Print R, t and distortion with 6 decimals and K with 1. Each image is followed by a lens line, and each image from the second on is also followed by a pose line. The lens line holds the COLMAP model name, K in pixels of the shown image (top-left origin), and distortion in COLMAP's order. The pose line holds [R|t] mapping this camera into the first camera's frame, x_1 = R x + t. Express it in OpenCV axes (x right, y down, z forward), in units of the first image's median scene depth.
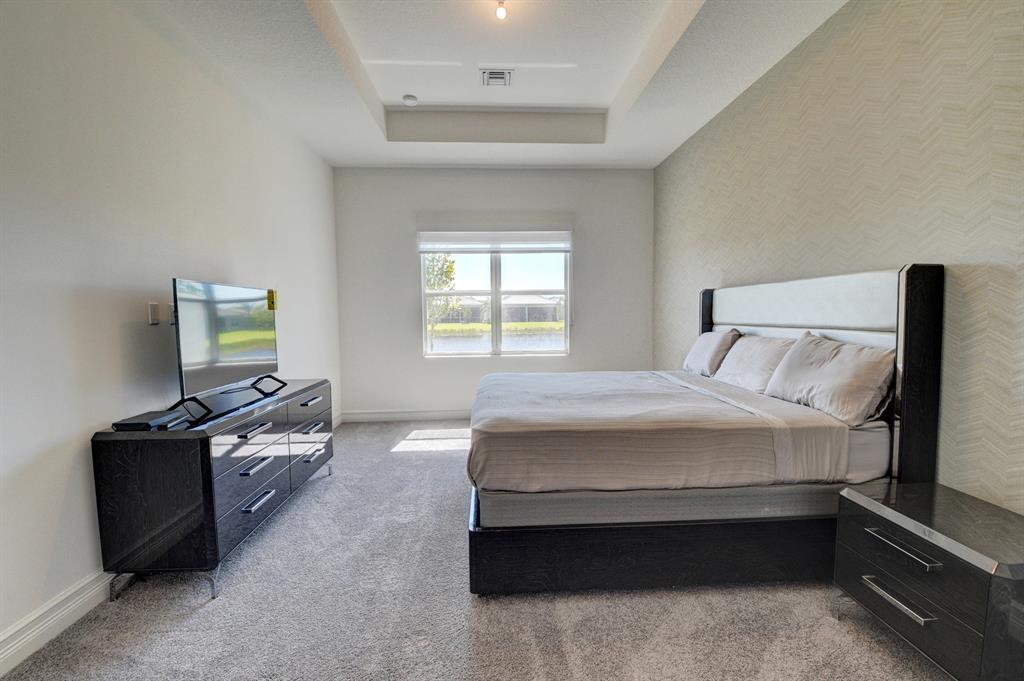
lens RADIAL K [[452.3, 0, 508.6], [0, 452.3, 347.1], [0, 0, 1]] dist [-0.003603, -0.013853]
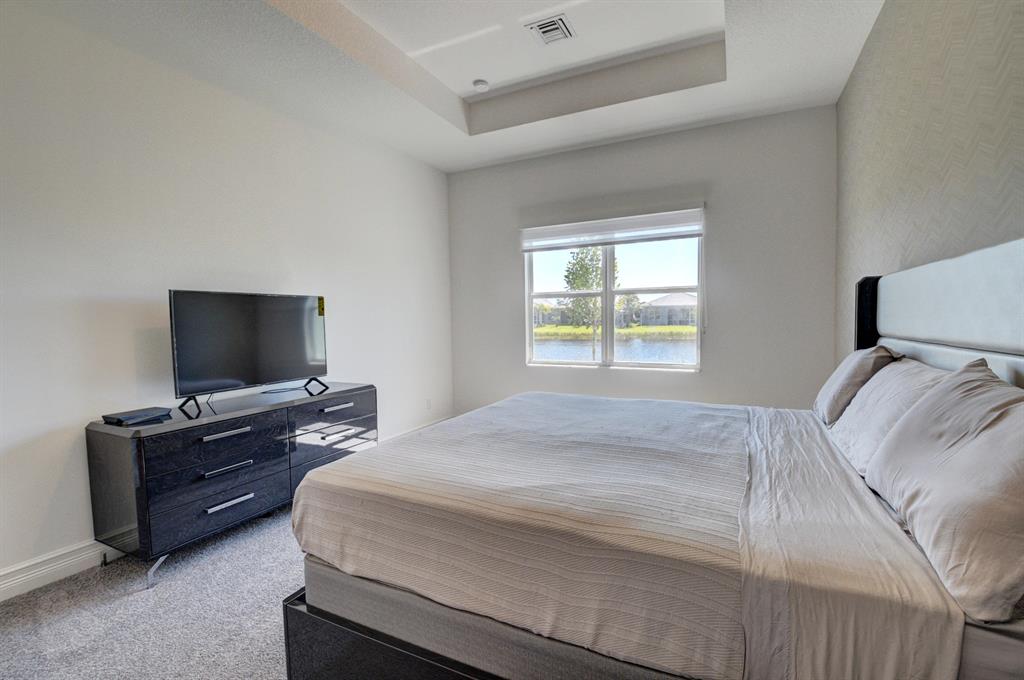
lens RADIAL K [[452.3, 0, 513.2], [0, 452.3, 342.9], [0, 0, 1]] dist [-0.003603, -0.013853]
pose [[0.875907, 0.023885, -0.481889, 0.297224], [-0.029841, 0.999544, -0.004698, -0.022534], [0.481556, 0.018495, 0.876220, 0.240571]]
